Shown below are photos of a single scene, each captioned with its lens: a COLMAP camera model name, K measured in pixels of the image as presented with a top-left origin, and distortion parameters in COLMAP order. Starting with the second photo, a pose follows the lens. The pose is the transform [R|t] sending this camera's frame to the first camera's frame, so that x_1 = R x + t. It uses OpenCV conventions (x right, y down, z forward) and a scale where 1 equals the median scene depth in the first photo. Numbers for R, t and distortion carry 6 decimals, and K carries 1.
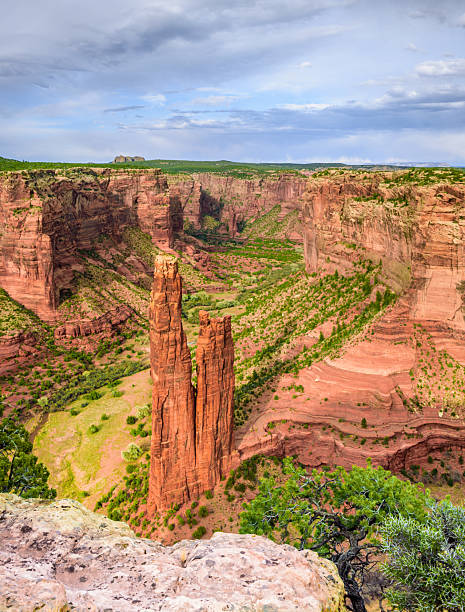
lens RADIAL K [[607.0, 0, 231.8], [0, 607.0, 269.0], [0, 0, 1]] dist [-0.007234, 0.026326]
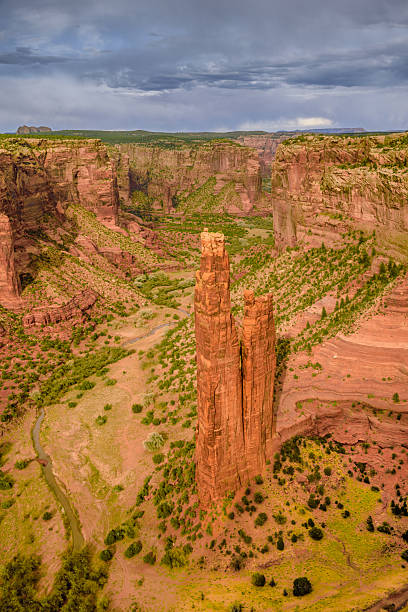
lens RADIAL K [[623.6, 0, 204.5], [0, 623.6, 310.9], [0, 0, 1]] dist [0.049871, 0.133712]
pose [[0.994565, -0.045406, 0.093694, -0.120312], [0.035436, 0.993792, 0.105461, -0.002131], [-0.097901, -0.101568, 0.990000, 0.028179]]
